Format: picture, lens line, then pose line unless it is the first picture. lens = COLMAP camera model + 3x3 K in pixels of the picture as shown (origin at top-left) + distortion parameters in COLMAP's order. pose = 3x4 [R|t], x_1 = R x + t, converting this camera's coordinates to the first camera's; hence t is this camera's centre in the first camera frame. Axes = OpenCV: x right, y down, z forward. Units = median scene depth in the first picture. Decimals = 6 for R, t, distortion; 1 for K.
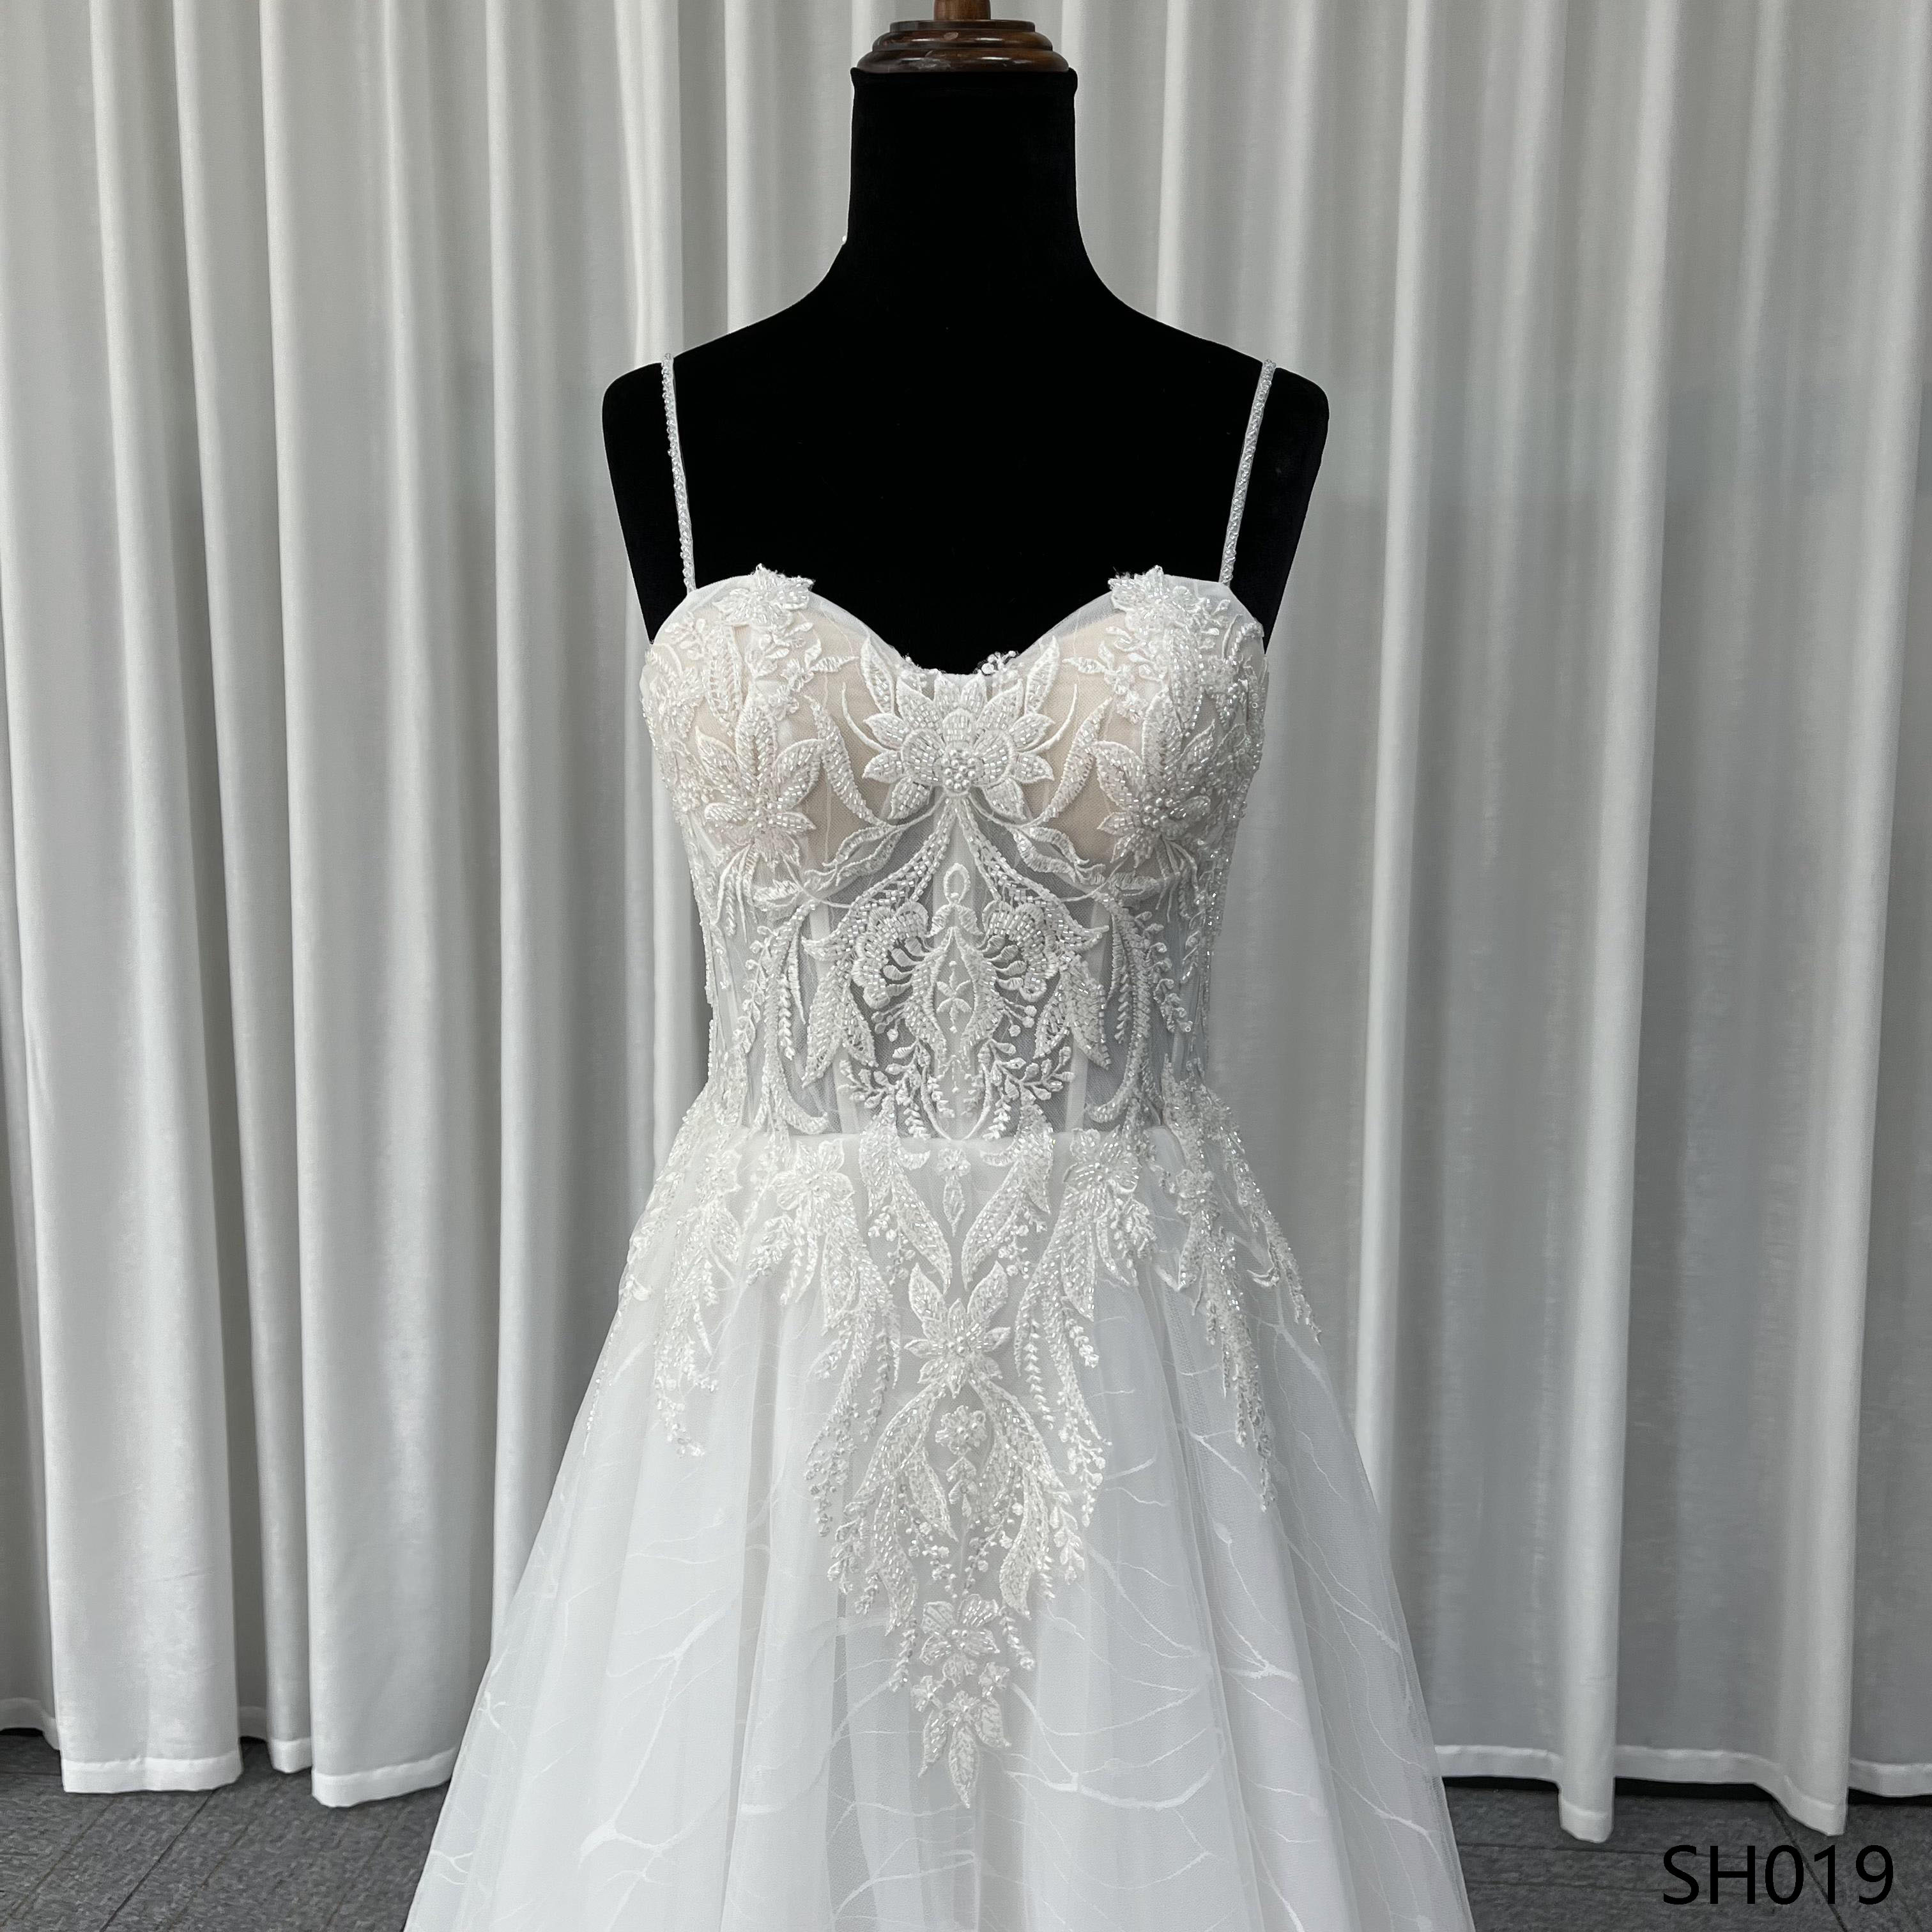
lens RADIAL K [[1967.7, 0, 979.0], [0, 1967.7, 959.2], [0, 0, 1]] dist [0.038492, 0.000000]
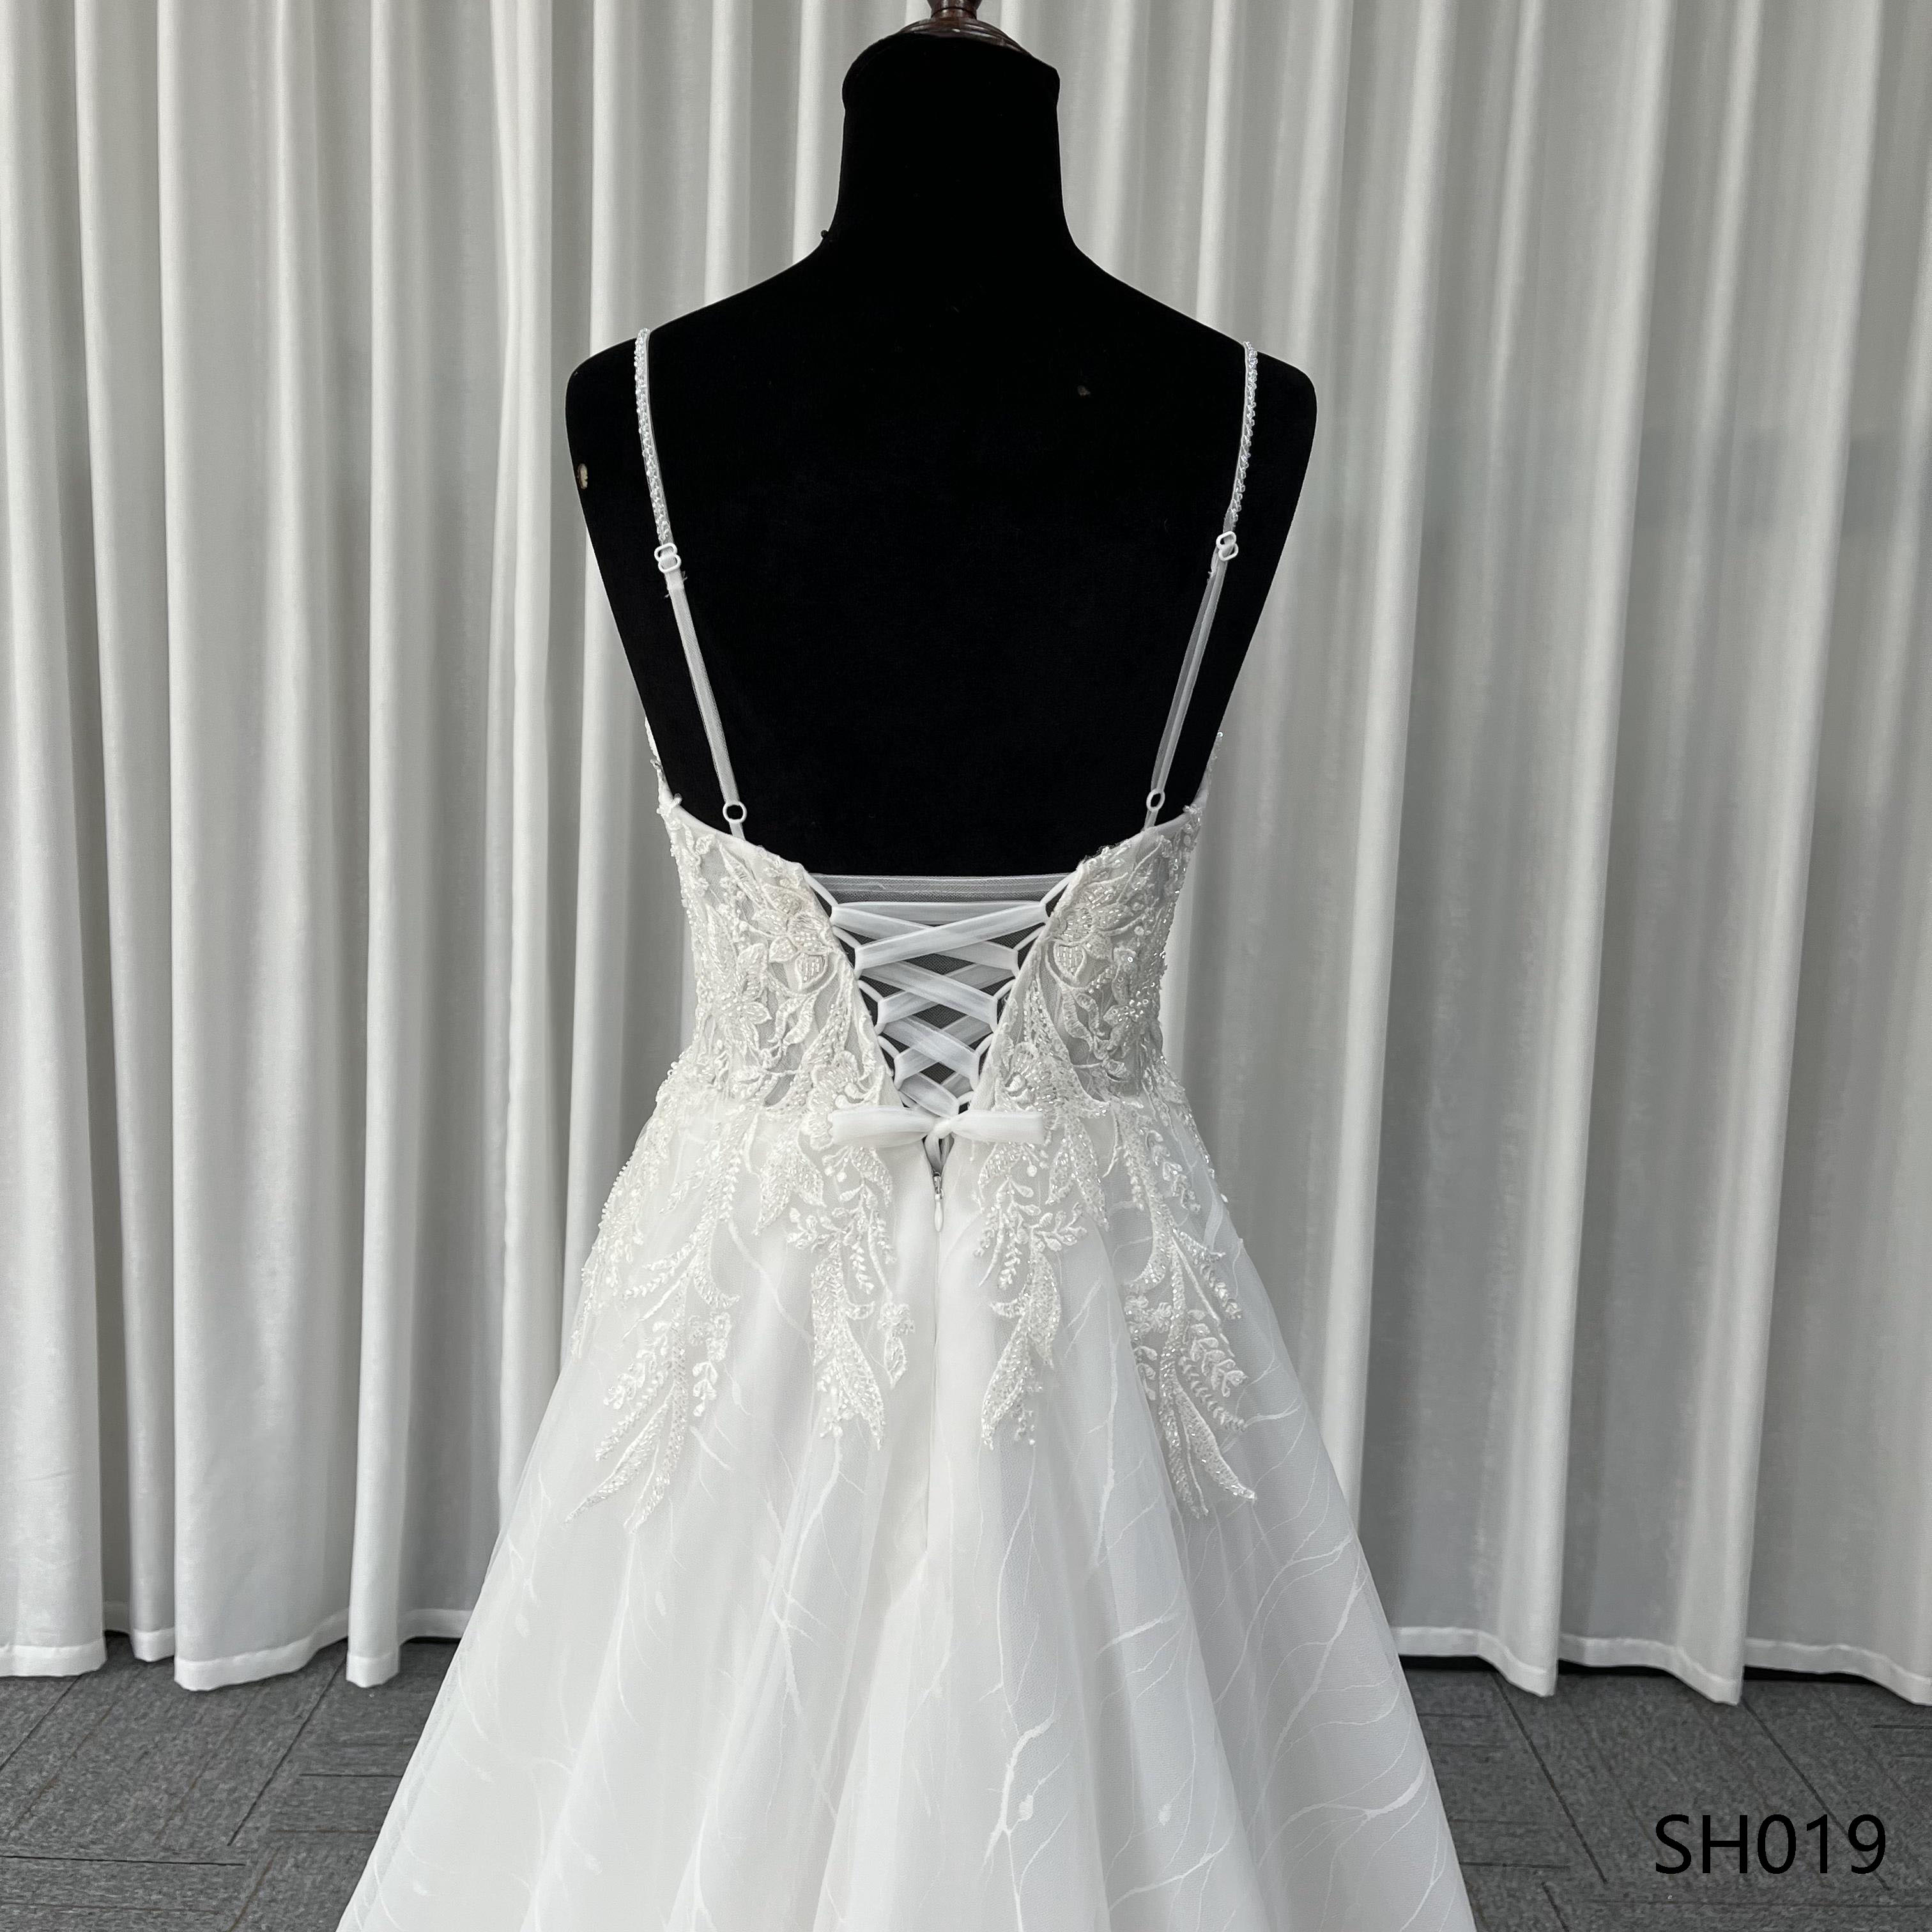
lens RADIAL K [[1967.7, 0, 970.0], [0, 1967.7, 967.9], [0, 0, 1]] dist [0.038492, 0.000000]
pose [[0.996753, 0.020218, 0.077944, 0.007968], [-0.021248, 0.999697, 0.012412, 0.035553], [-0.077669, -0.014028, 0.996881, -0.290670]]
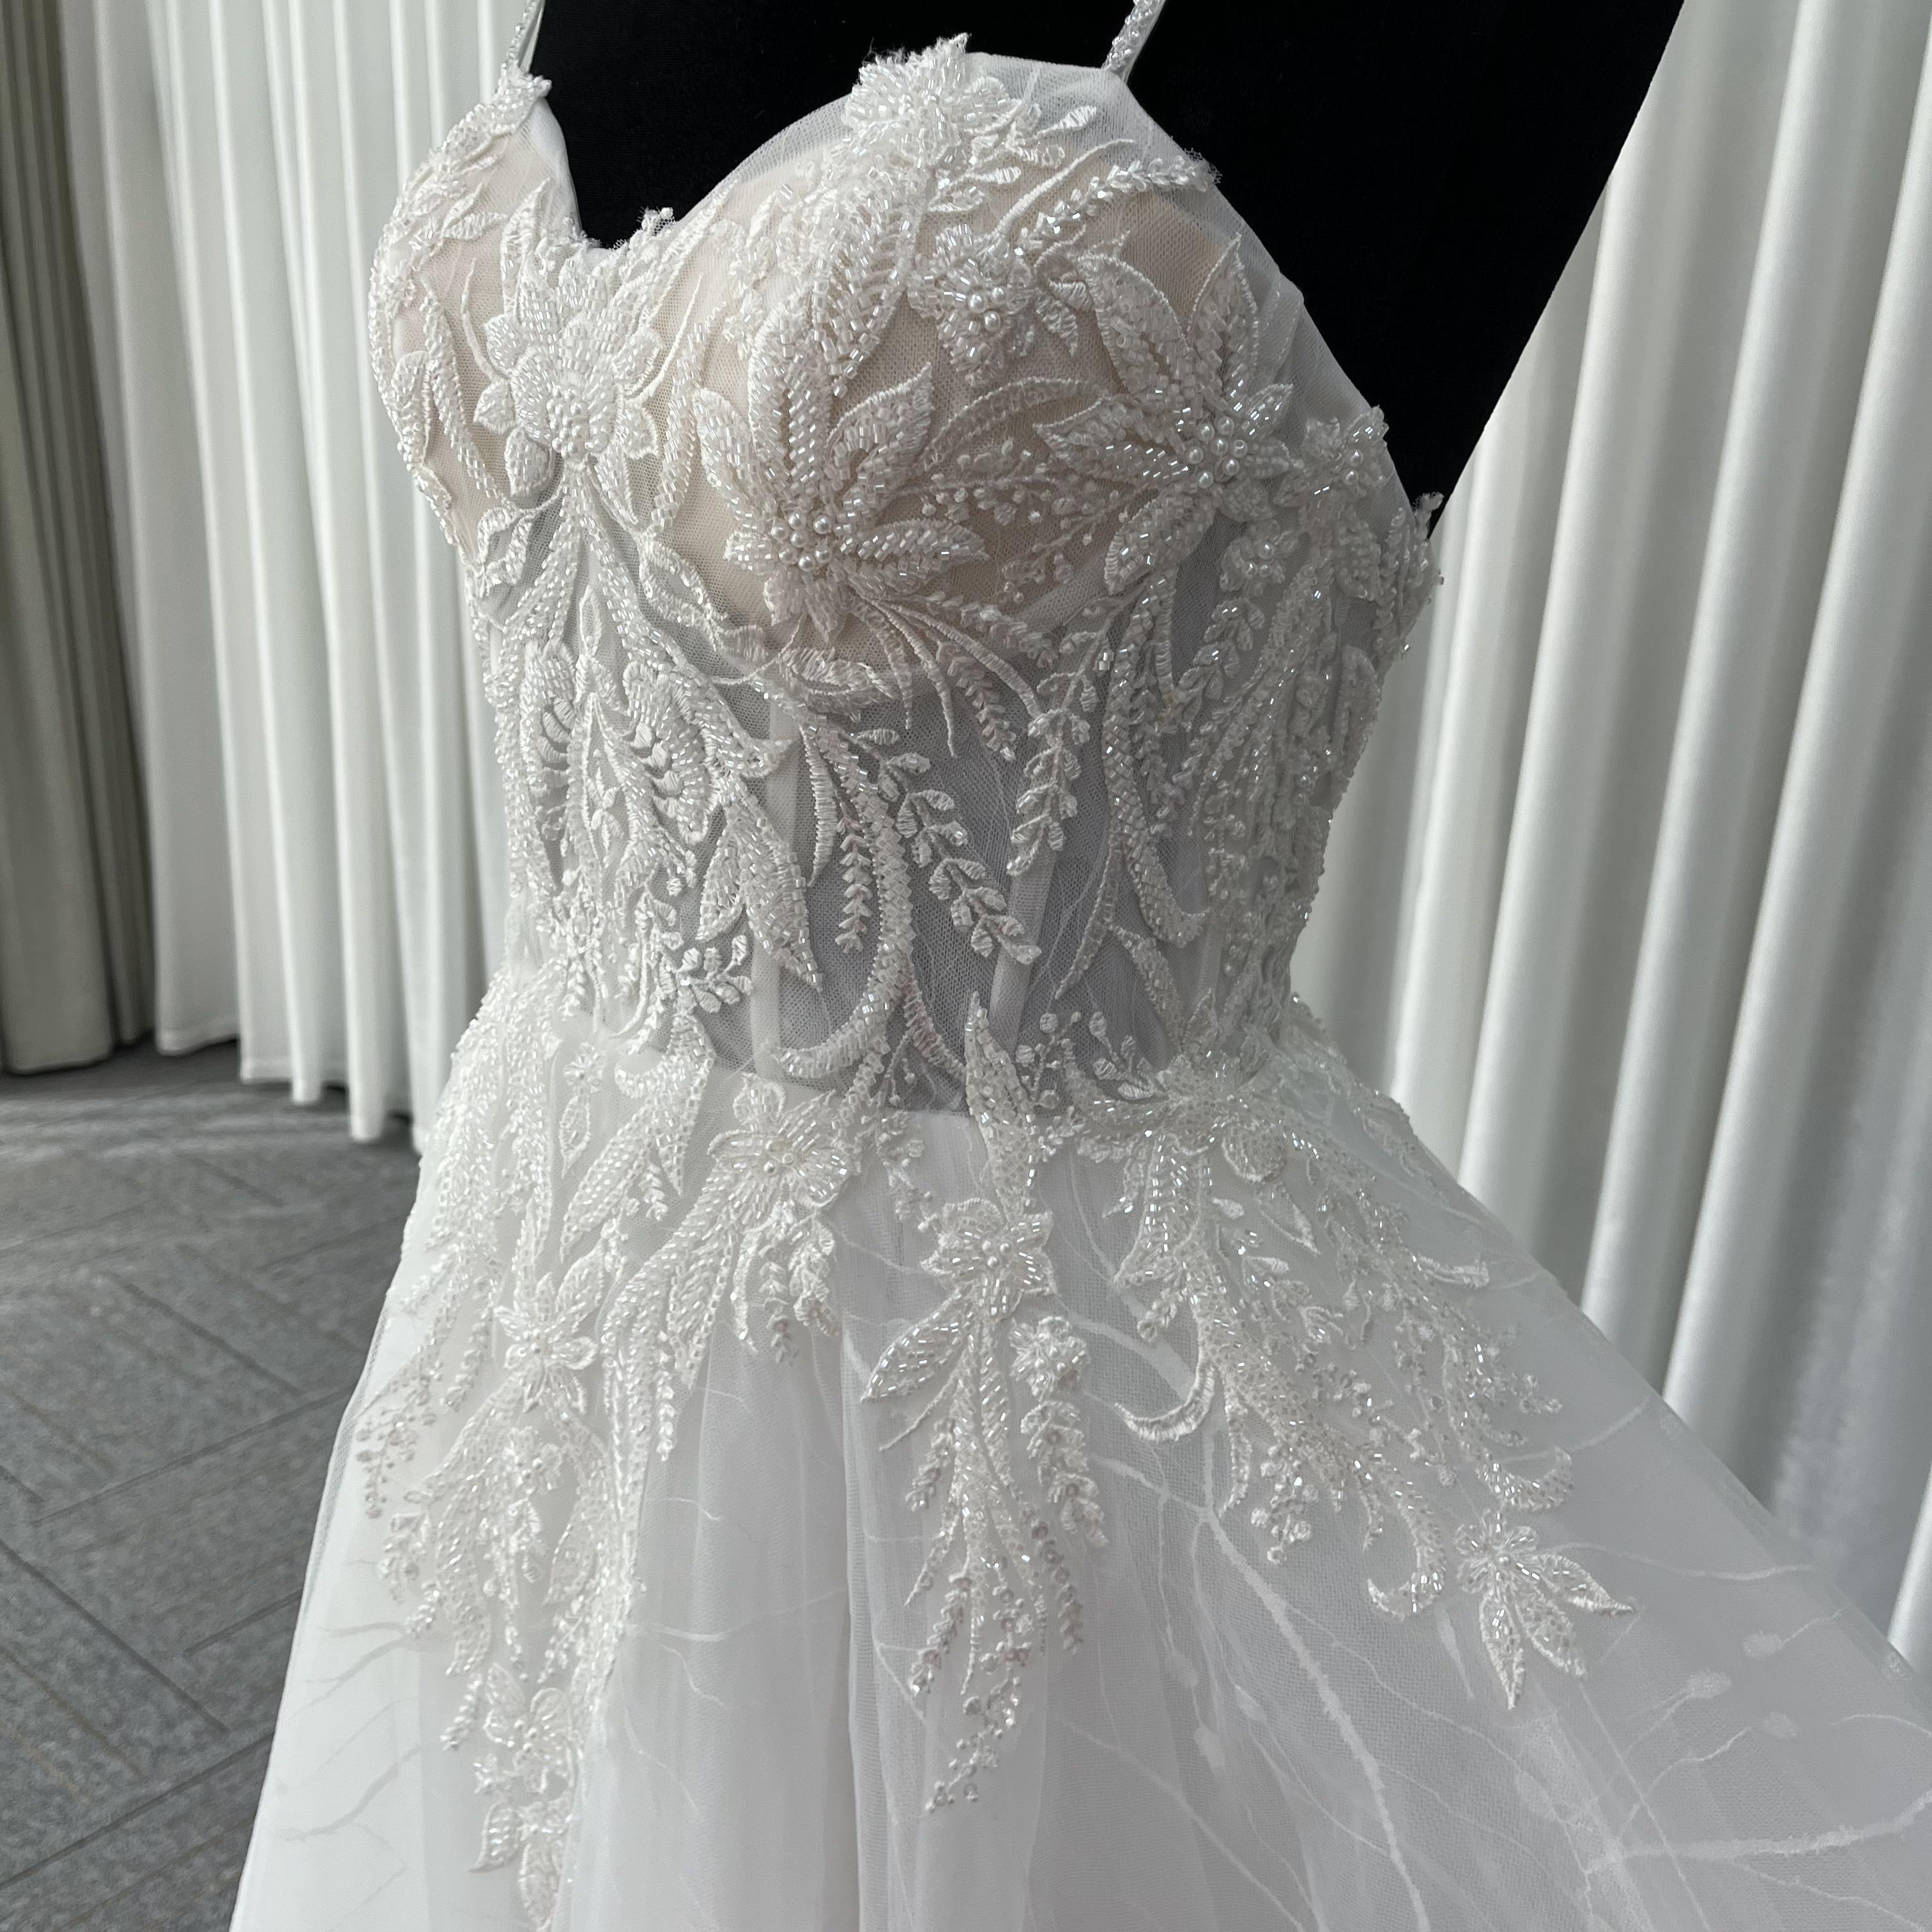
lens RADIAL K [[1967.7, 0, 975.6], [0, 1967.7, 929.0], [0, 0, 1]] dist [0.038492, 0.000000]
pose [[0.705193, 0.252894, -0.662380, 0.477368], [-0.138727, 0.965383, 0.220886, -0.094587], [0.695311, -0.063877, 0.715864, 0.639691]]
